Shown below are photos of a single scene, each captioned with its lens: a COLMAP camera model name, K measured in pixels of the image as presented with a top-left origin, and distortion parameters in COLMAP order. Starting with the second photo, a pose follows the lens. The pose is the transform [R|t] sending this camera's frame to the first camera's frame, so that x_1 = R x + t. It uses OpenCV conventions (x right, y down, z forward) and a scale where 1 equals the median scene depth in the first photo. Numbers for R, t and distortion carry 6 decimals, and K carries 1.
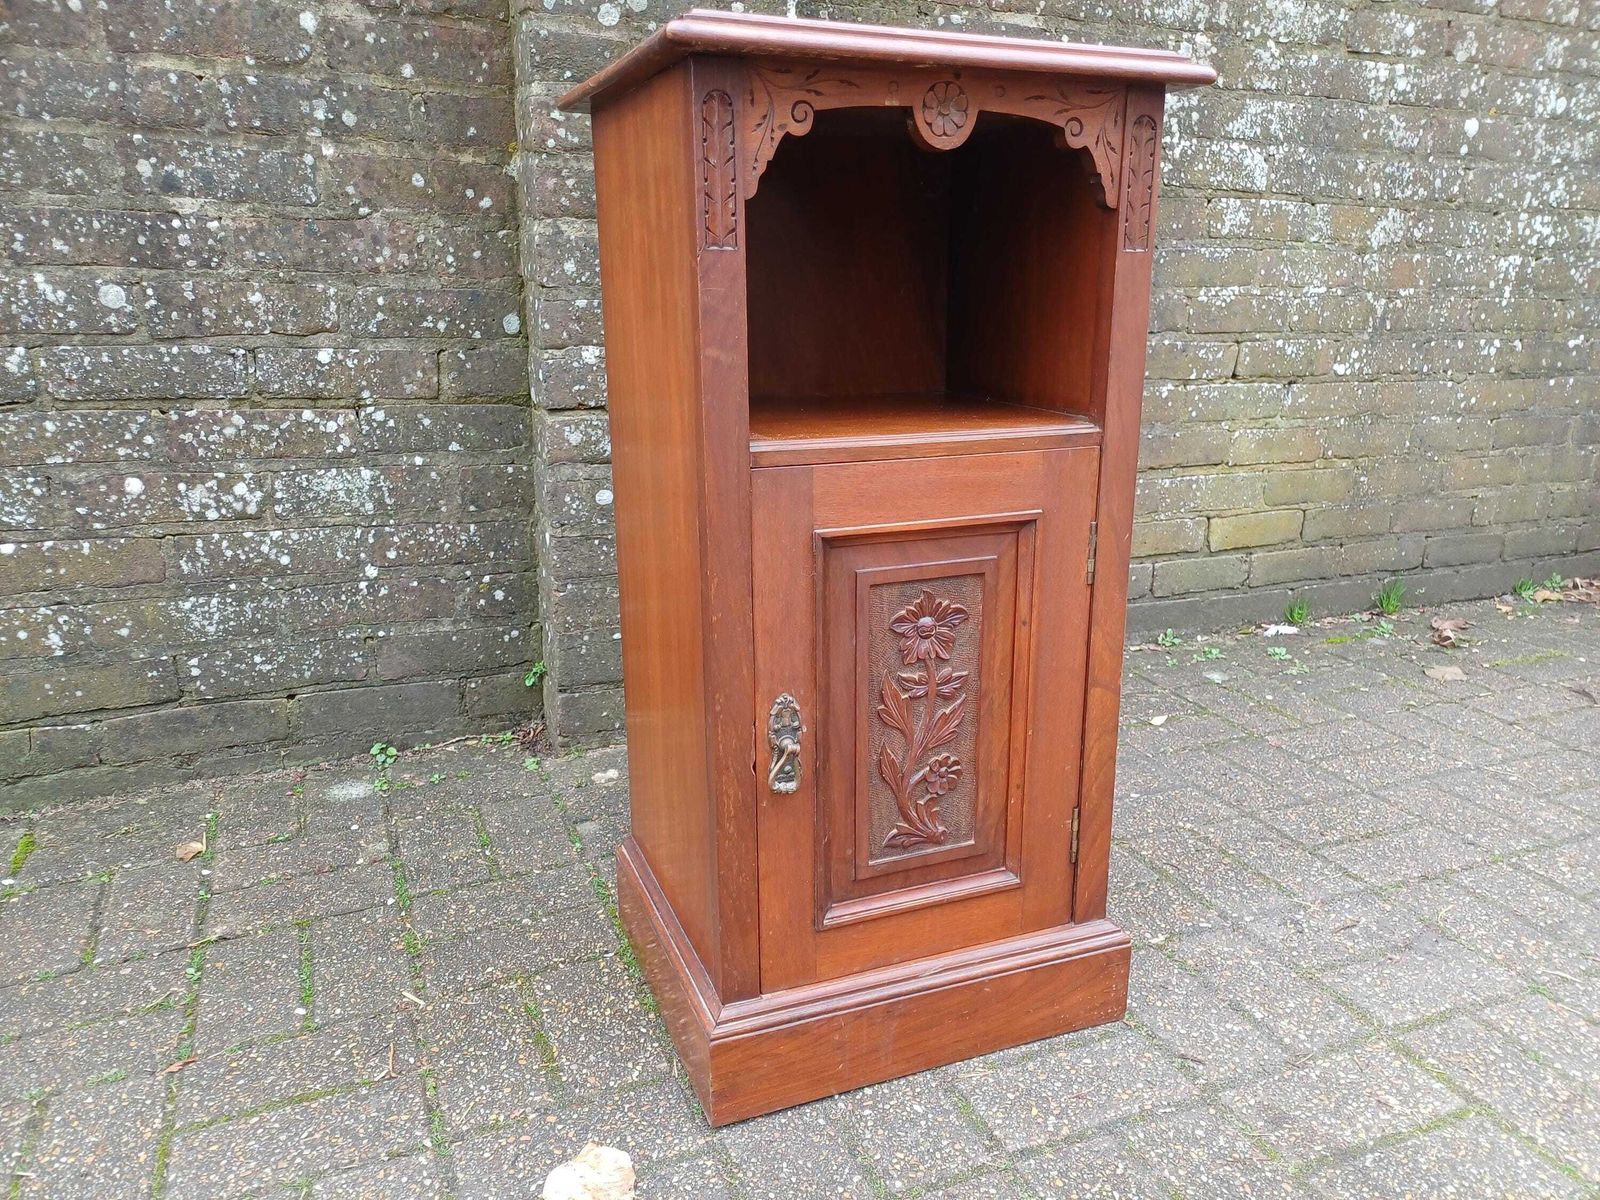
lens RADIAL K [[1185.4, 0, 816.4], [0, 1185.4, 616.5], [0, 0, 1]] dist [0.055609, -0.049038]
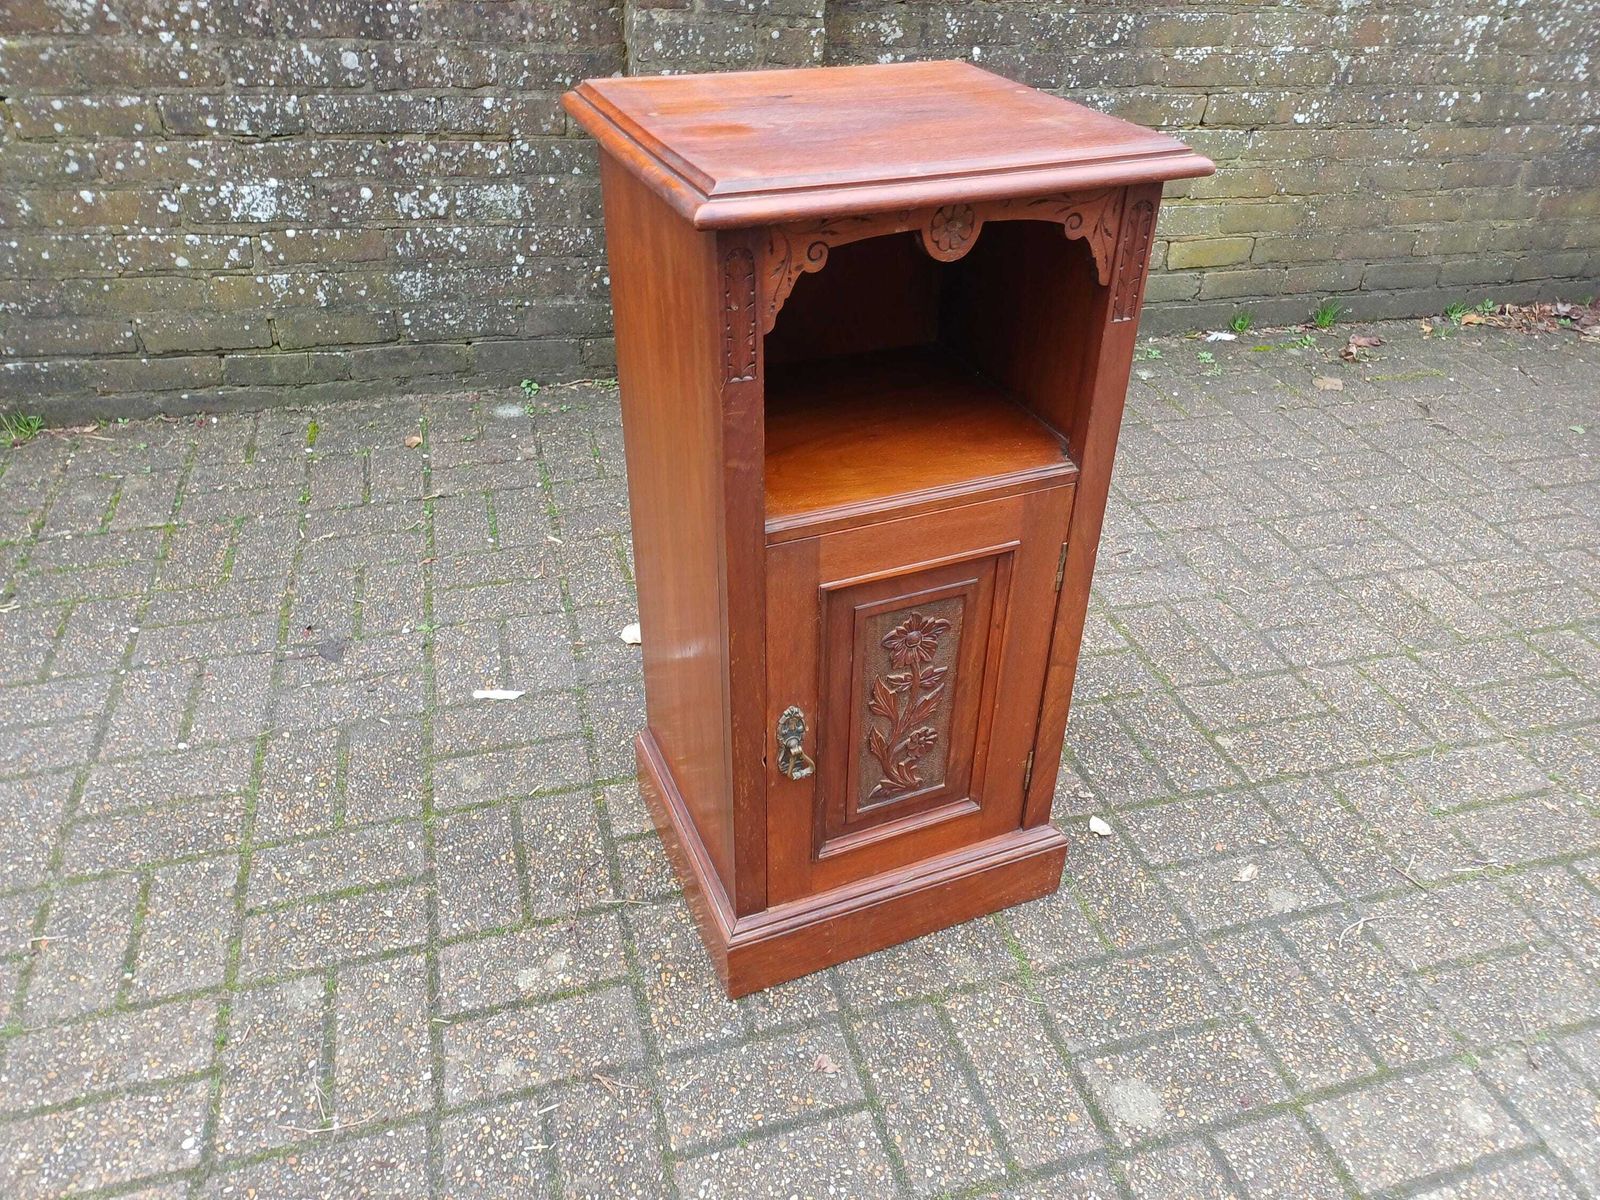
lens RADIAL K [[1185.4, 0, 807.6], [0, 1185.4, 594.4], [0, 0, 1]] dist [0.055609, -0.049038]
pose [[0.991388, 0.094841, -0.090304, 0.220854], [-0.064982, 0.954959, 0.289534, -0.144544], [0.113697, -0.281172, 0.952898, -0.706710]]
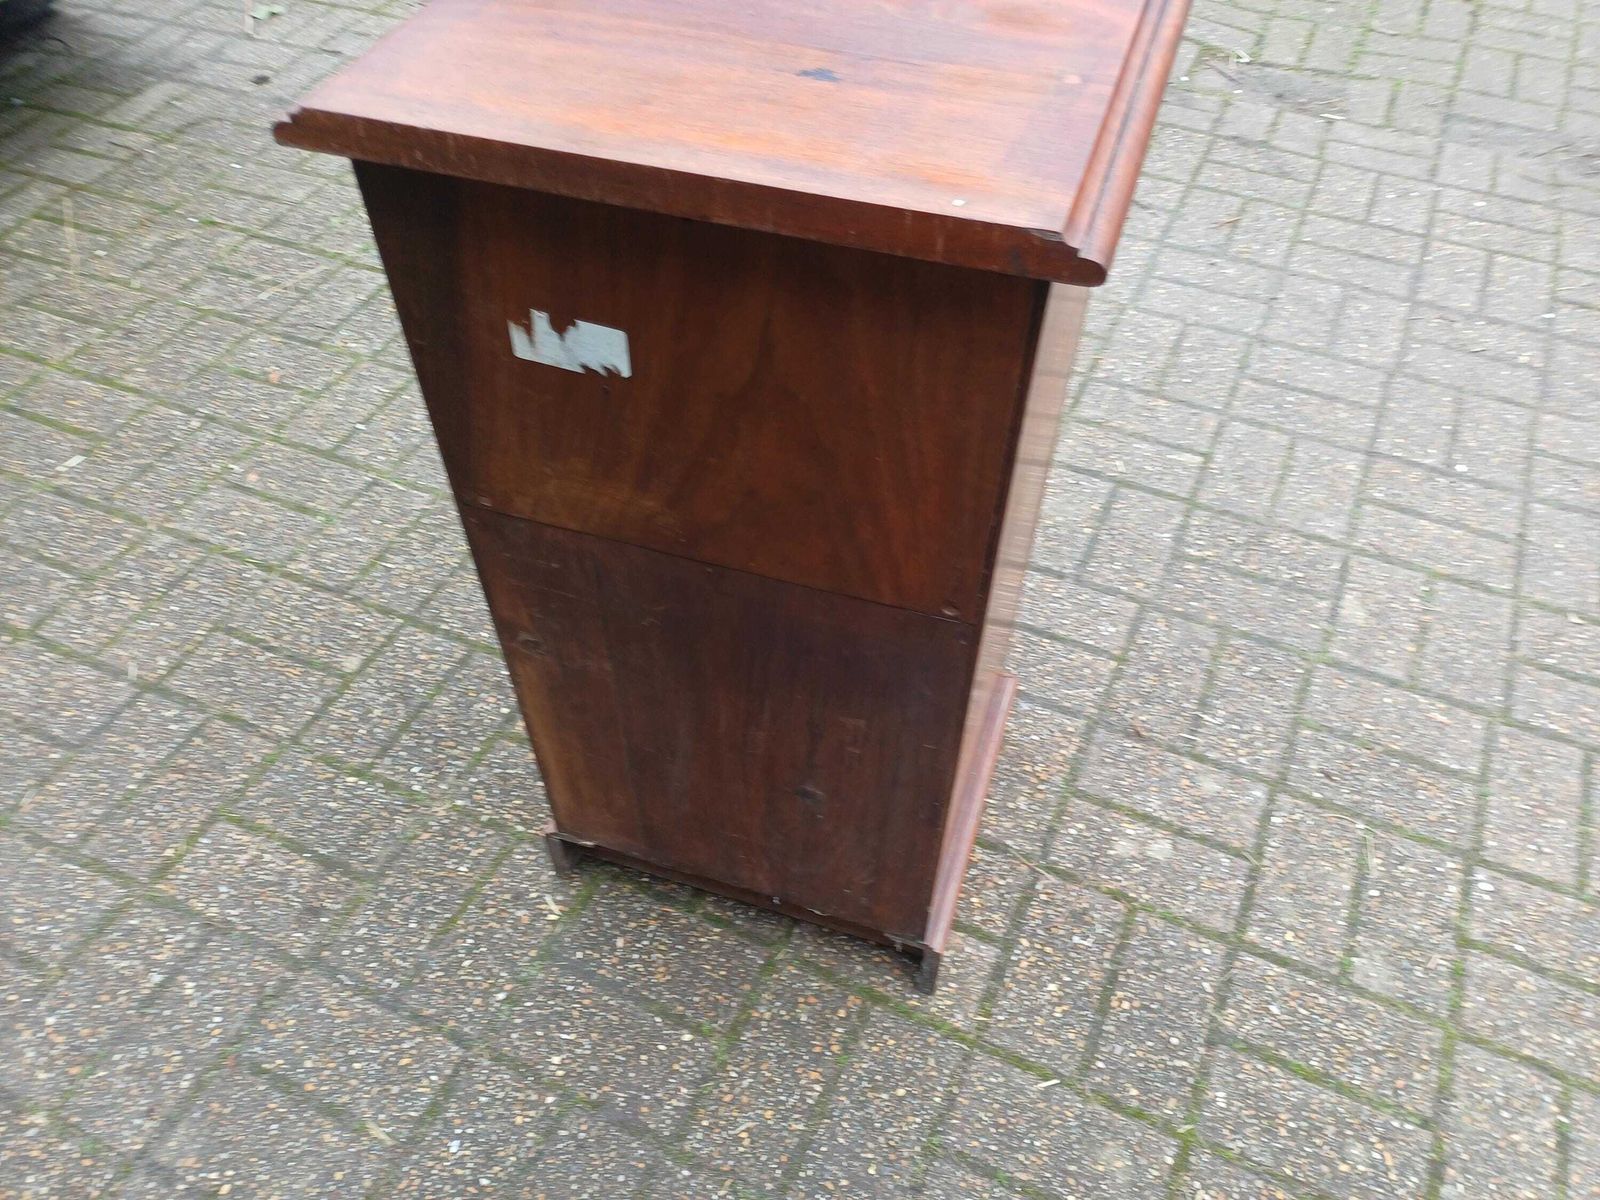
lens RADIAL K [[1185.4, 0, 824.3], [0, 1185.4, 609.3], [0, 0, 1]] dist [0.055609, -0.049038]
pose [[-0.666484, -0.557549, 0.494913, -0.382961], [0.215727, 0.491219, 0.843899, -0.629179], [-0.713626, 0.669211, -0.207111, 0.666707]]
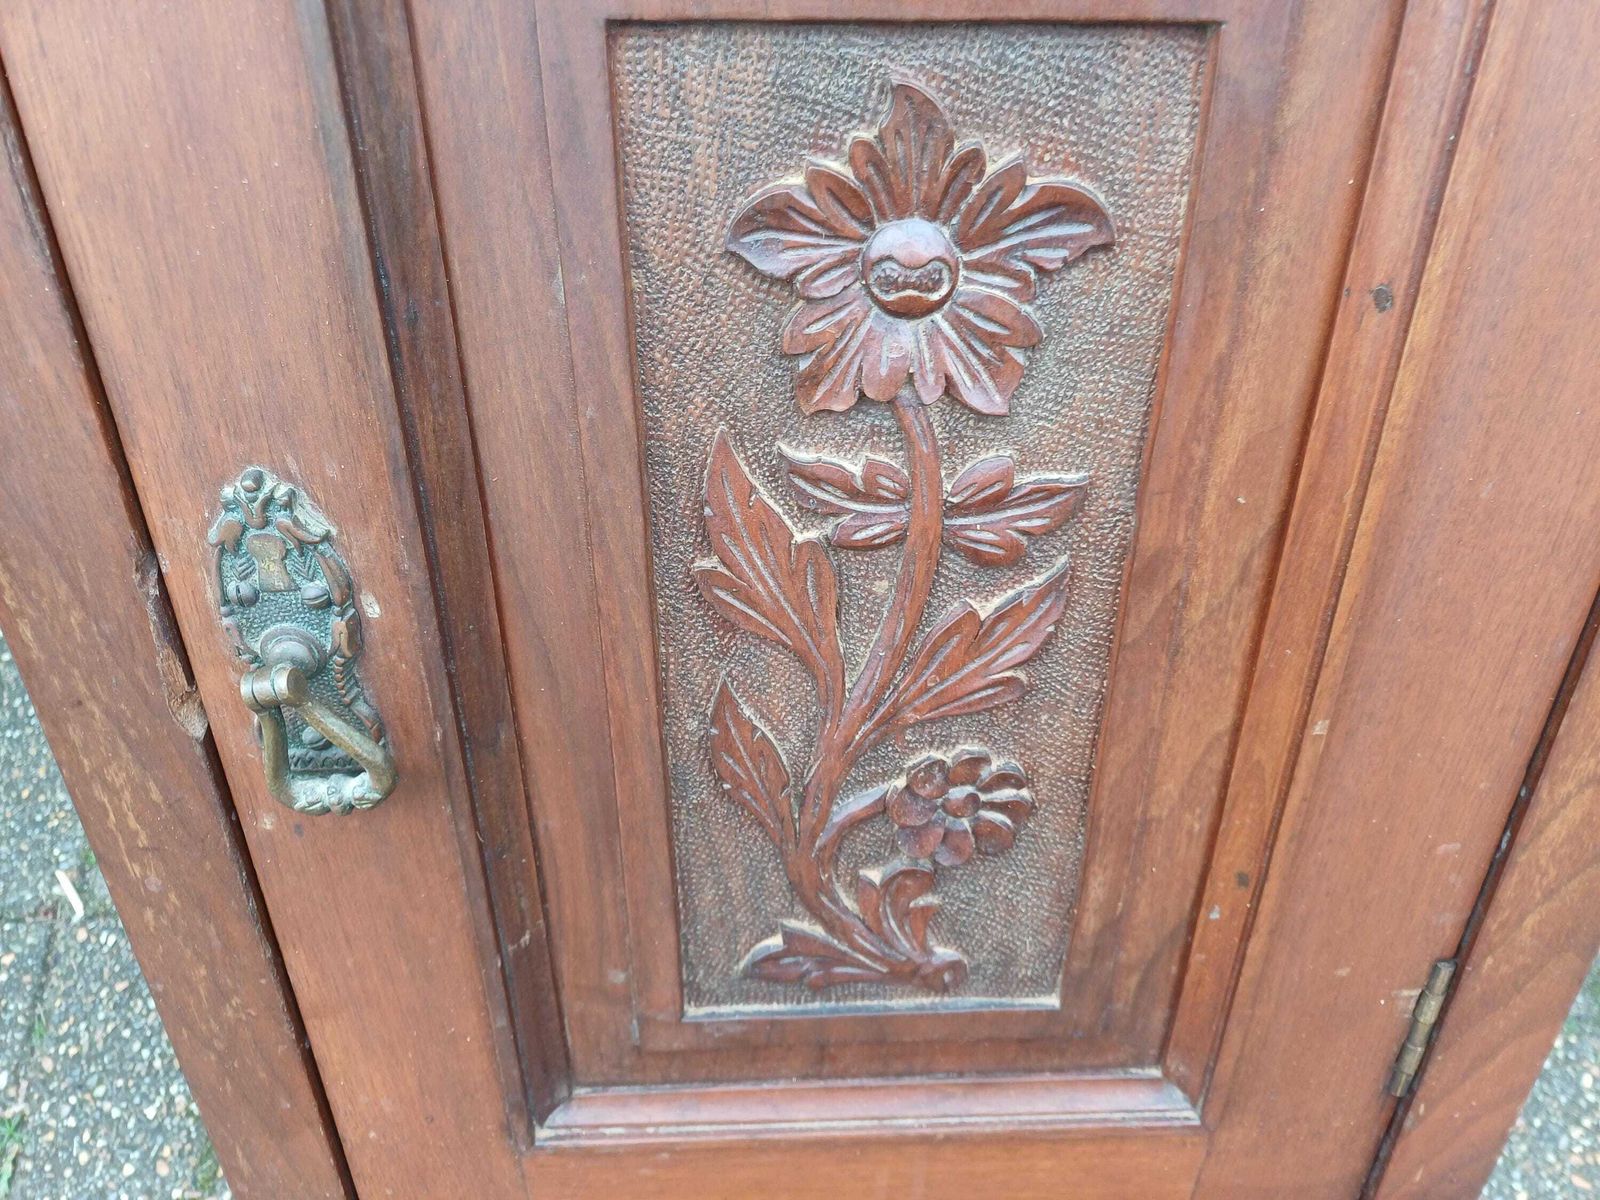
lens RADIAL K [[1185.4, 0, 816.0], [0, 1185.4, 578.6], [0, 0, 1]] dist [0.055609, -0.049038]
pose [[0.941196, 0.180818, -0.285404, 0.144852], [-0.105995, 0.960115, 0.258734, 0.009097], [0.320804, -0.213268, 0.922822, 0.727697]]
